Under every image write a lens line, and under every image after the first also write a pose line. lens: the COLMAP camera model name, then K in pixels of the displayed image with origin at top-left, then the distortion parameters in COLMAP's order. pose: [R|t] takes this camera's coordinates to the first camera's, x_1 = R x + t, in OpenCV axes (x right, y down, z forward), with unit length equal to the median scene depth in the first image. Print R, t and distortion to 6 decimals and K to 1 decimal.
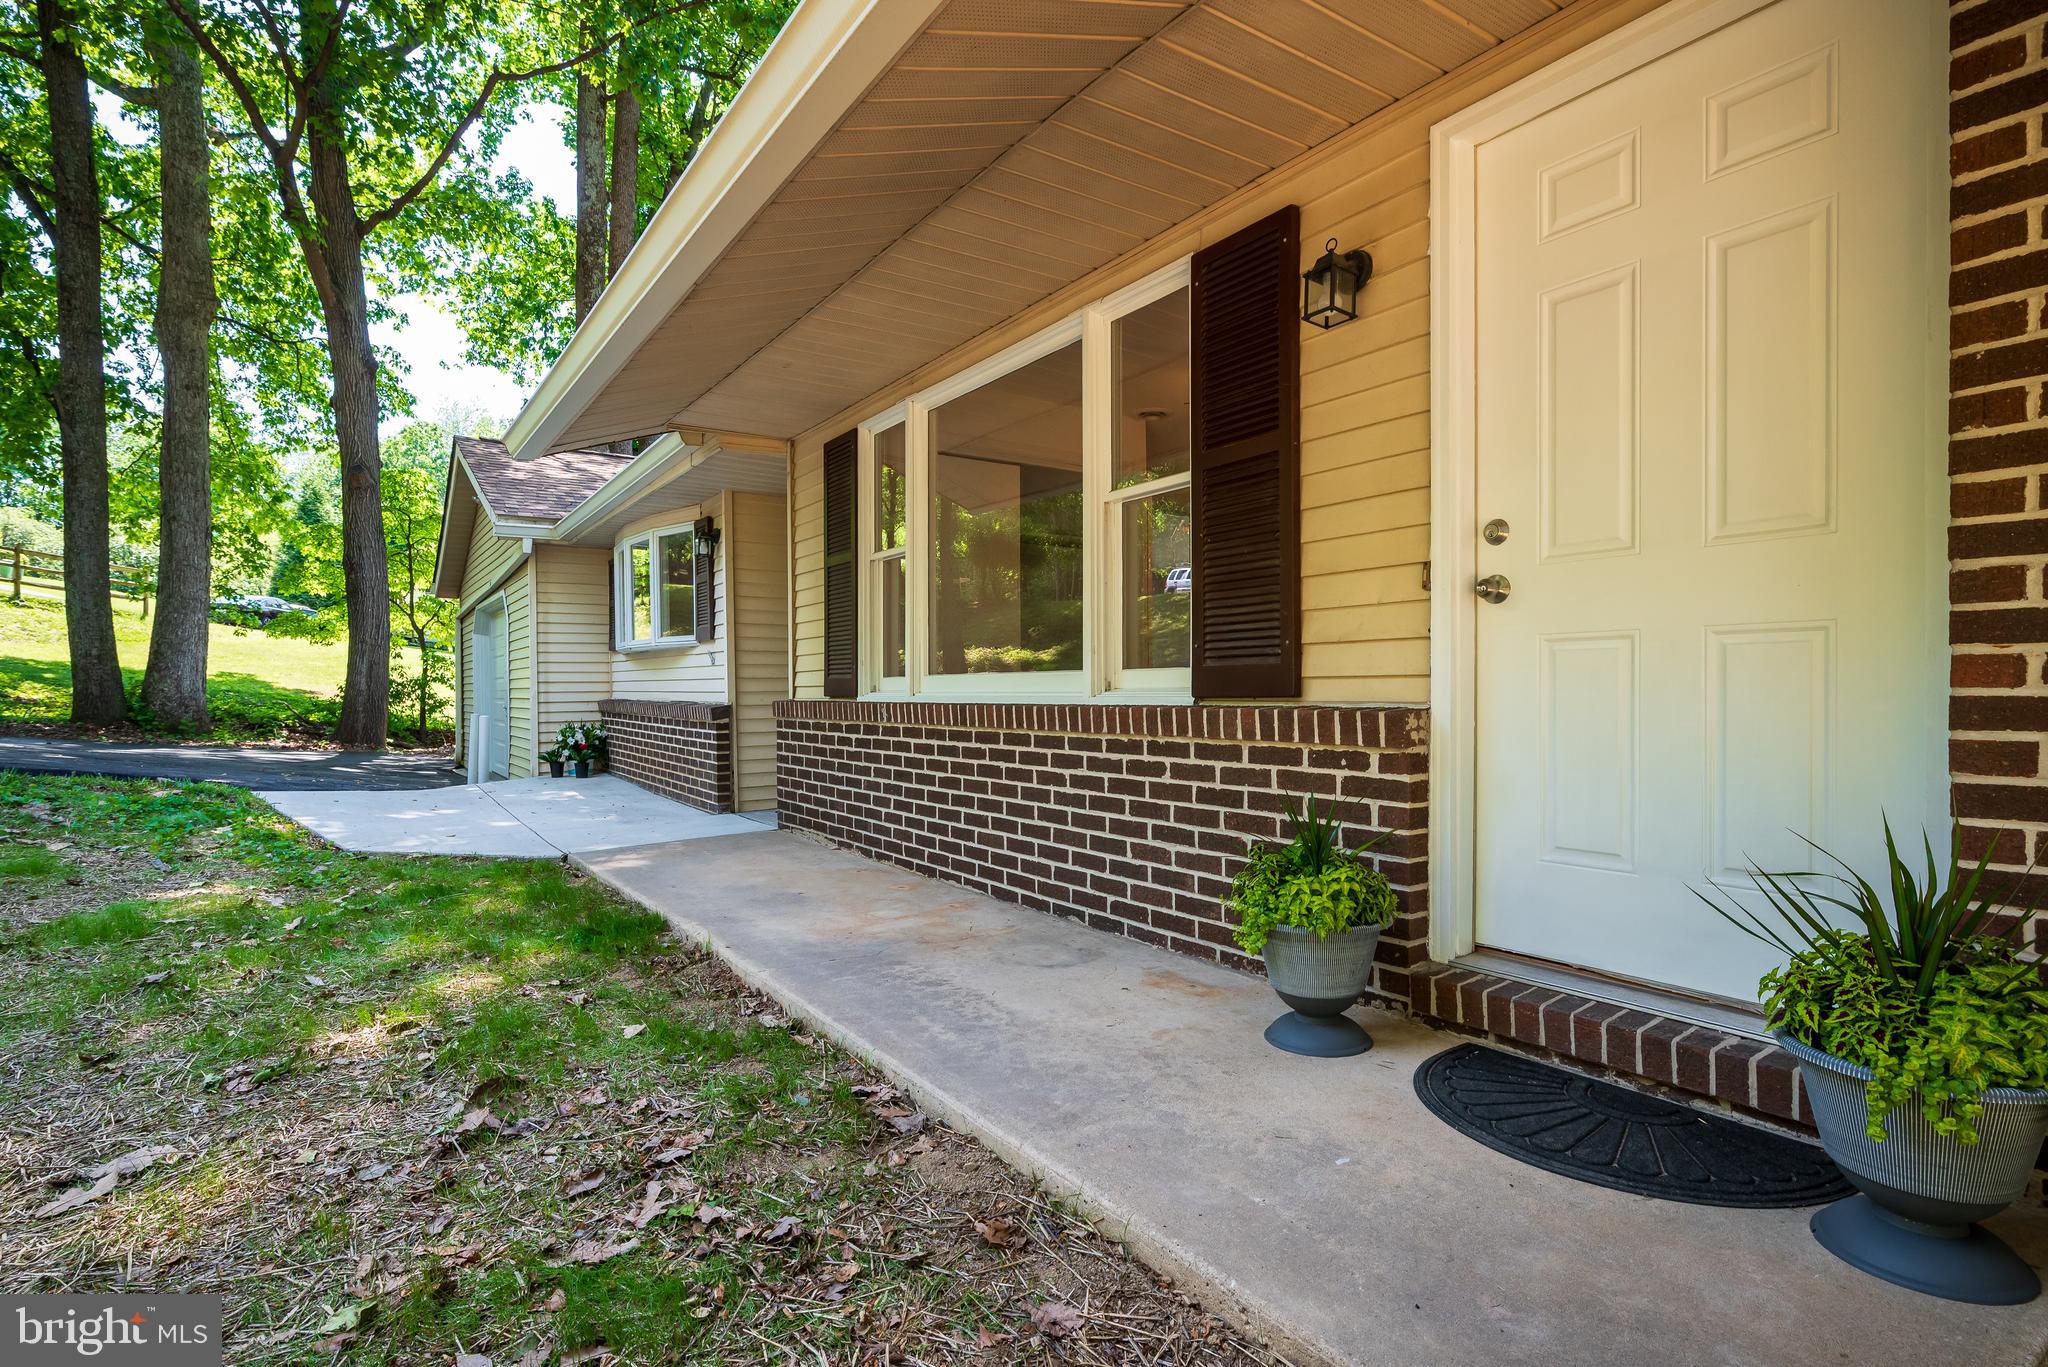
lens RADIAL K [[990.4, 0, 1022.0], [0, 990.4, 695.3], [0, 0, 1]] dist [-0.003716, -0.000460]
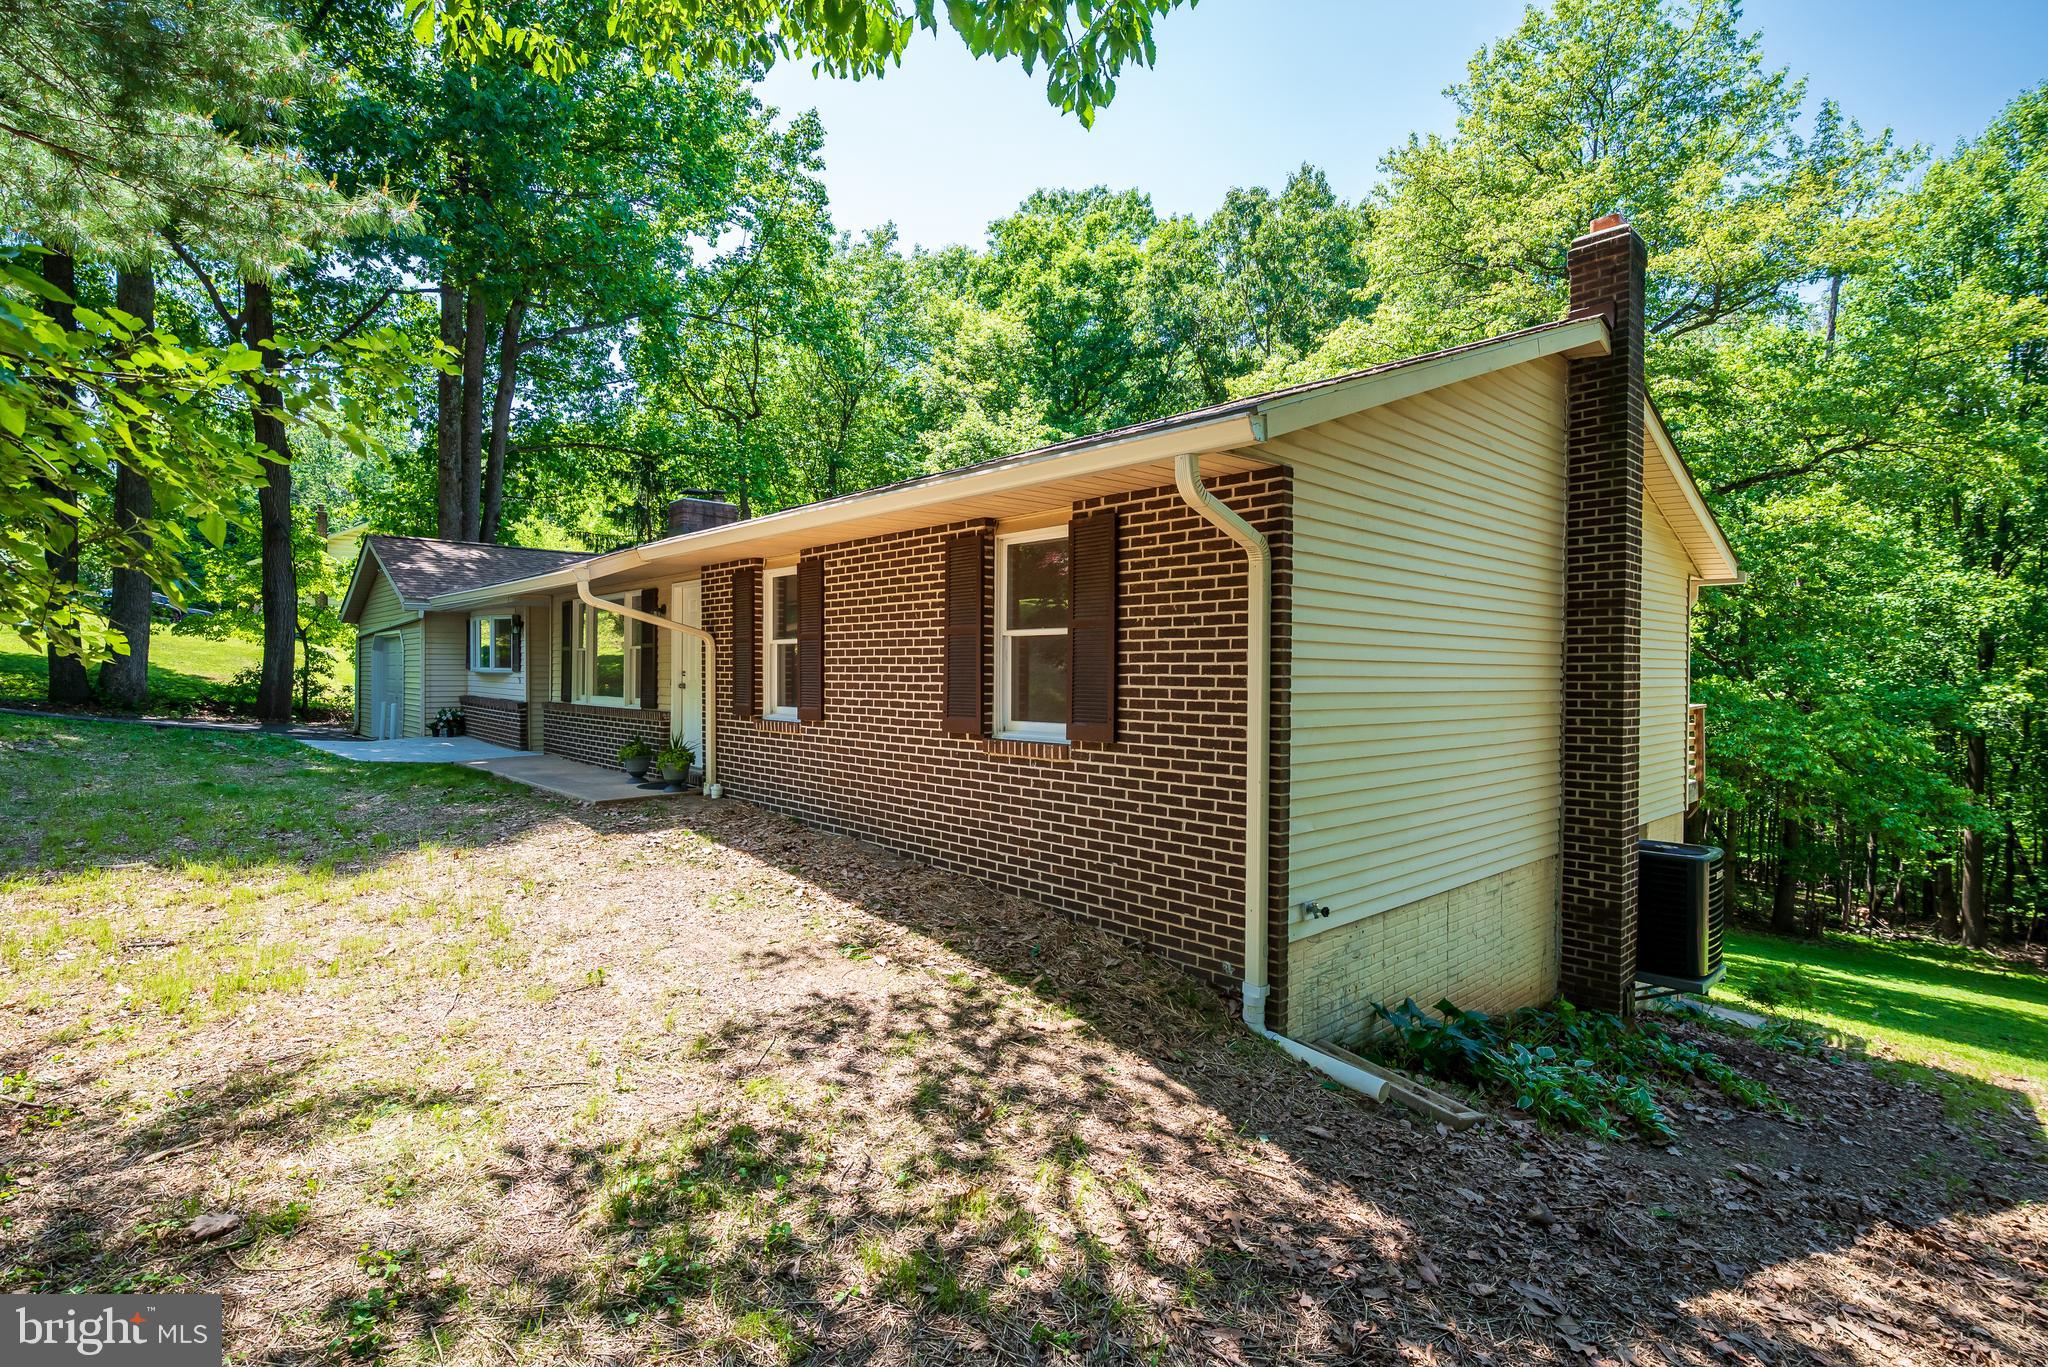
lens RADIAL K [[990.4, 0, 1023.2], [0, 990.4, 670.3], [0, 0, 1]] dist [-0.003716, -0.000460]
pose [[0.990908, 0.014110, 0.133802, 0.252733], [-0.013292, 0.999887, -0.007007, -0.030094], [-0.133885, 0.005165, 0.990983, -0.667467]]
